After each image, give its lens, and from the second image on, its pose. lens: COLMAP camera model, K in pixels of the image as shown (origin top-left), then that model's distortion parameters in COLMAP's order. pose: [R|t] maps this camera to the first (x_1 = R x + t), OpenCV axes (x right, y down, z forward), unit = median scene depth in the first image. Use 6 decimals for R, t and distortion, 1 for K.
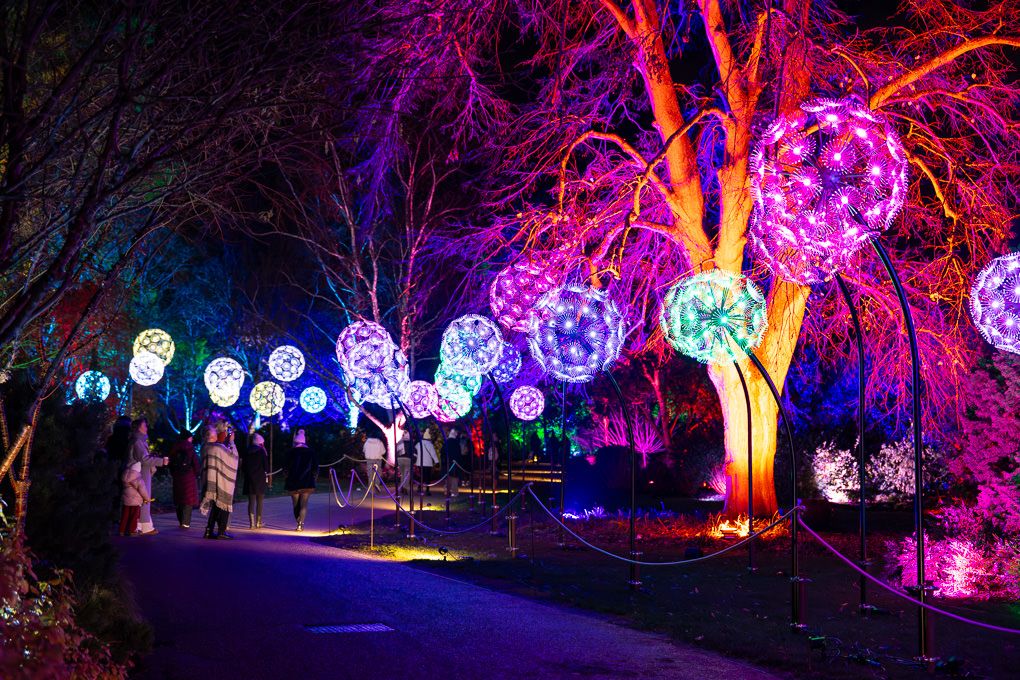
lens RADIAL K [[1790.2, 0, 509.1], [0, 1790.2, 335.9], [0, 0, 1]] dist [0.032177, 0.000000]
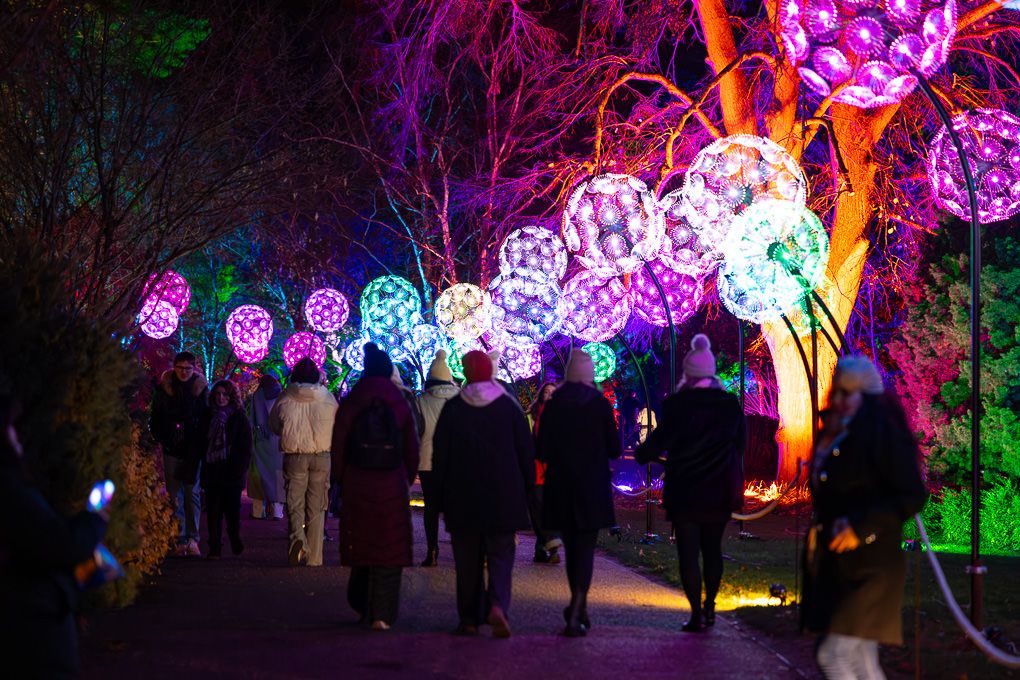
lens RADIAL K [[3075.1, 0, 510.5], [0, 3075.1, 341.3], [0, 0, 1]] dist [-0.002763, 0.000000]
pose [[0.996730, 0.005843, -0.080589, 0.102351], [-0.003121, 0.999422, 0.033859, -0.026041], [0.080740, -0.033497, 0.996172, -0.549518]]
